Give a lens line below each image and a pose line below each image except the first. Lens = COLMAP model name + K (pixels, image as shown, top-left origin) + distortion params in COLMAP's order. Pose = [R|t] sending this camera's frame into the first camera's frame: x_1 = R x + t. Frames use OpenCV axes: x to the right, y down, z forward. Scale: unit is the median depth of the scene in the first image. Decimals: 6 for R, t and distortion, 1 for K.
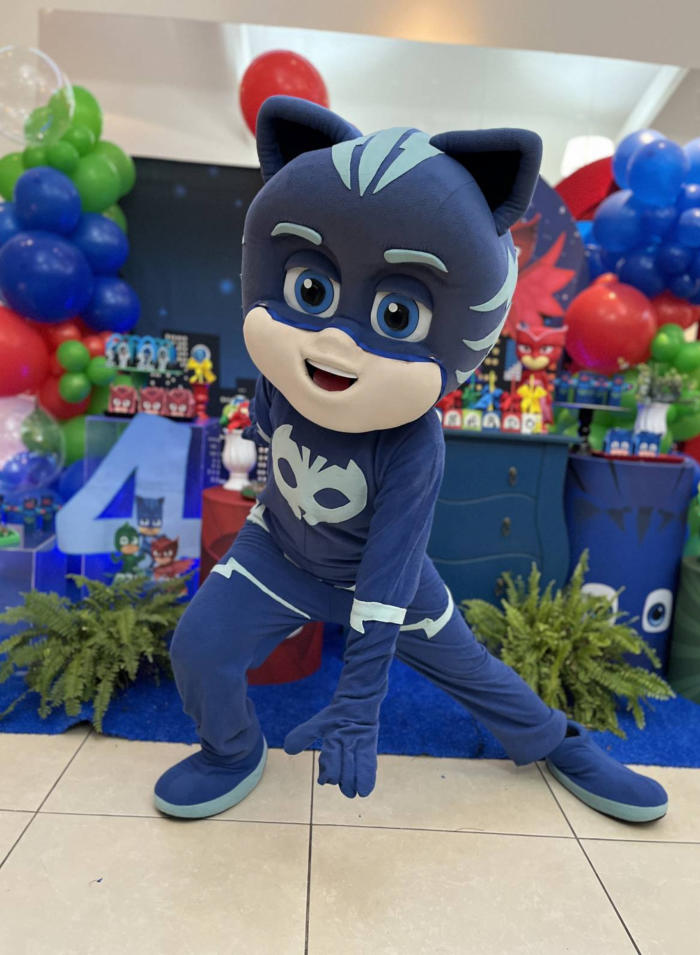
lens RADIAL K [[736.3, 0, 350.0], [0, 736.3, 477.5], [0, 0, 1]] dist [0.056852, -0.068650]
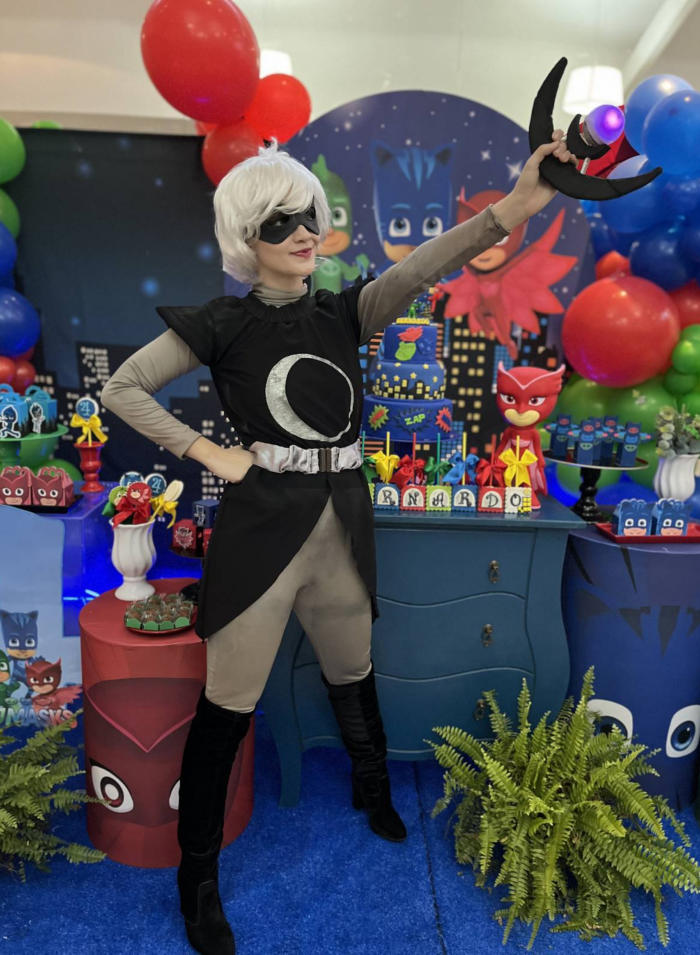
lens RADIAL K [[736.3, 0, 350.0], [0, 736.3, 477.5], [0, 0, 1]] dist [0.056852, -0.068650]
pose [[0.999516, -0.029411, -0.010157, 0.082846], [0.030146, 0.996181, 0.081939, -0.163317], [0.007709, -0.082206, 0.996586, 0.250941]]
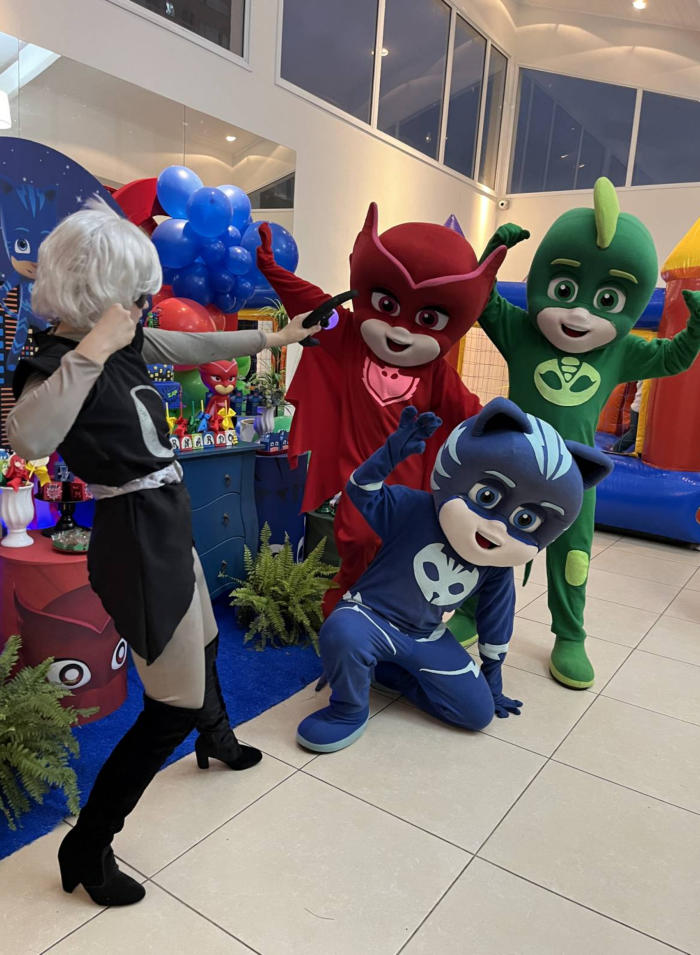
lens RADIAL K [[736.3, 0, 350.0], [0, 736.3, 477.5], [0, 0, 1]] dist [0.056852, -0.068650]
pose [[0.591463, -0.176957, 0.786675, -0.655811], [0.083186, 0.983807, 0.158757, -0.191719], [-0.802030, -0.028458, 0.596606, 0.067689]]
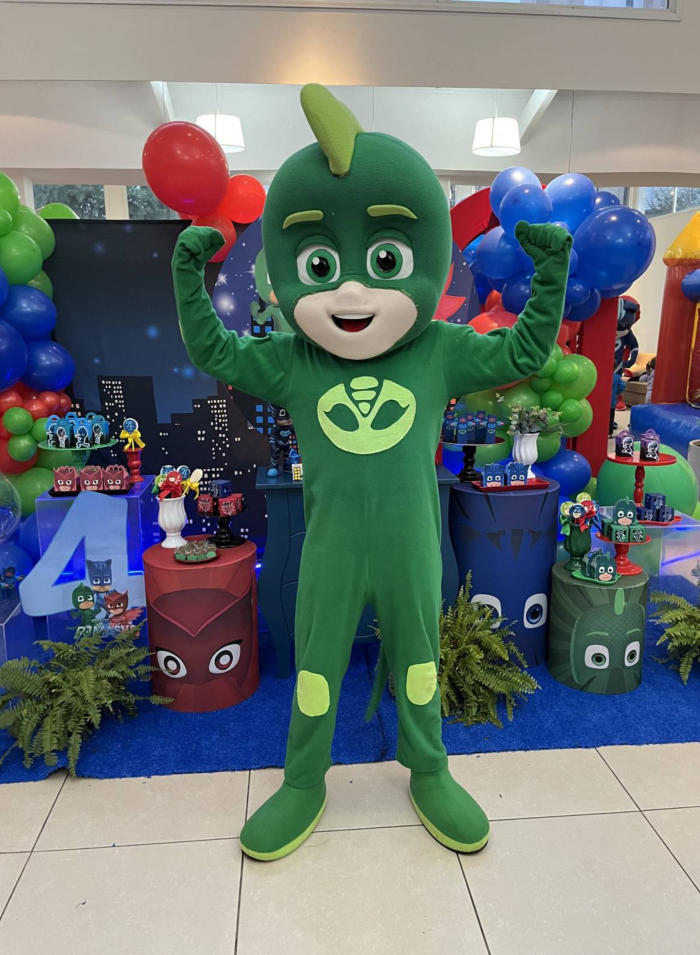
lens RADIAL K [[736.3, 0, 350.0], [0, 736.3, 477.5], [0, 0, 1]] dist [0.056852, -0.068650]
pose [[0.995179, -0.089798, 0.039444, 0.089445], [0.086386, 0.992960, 0.081041, -0.163671], [-0.046444, -0.077243, 0.995930, -0.171412]]
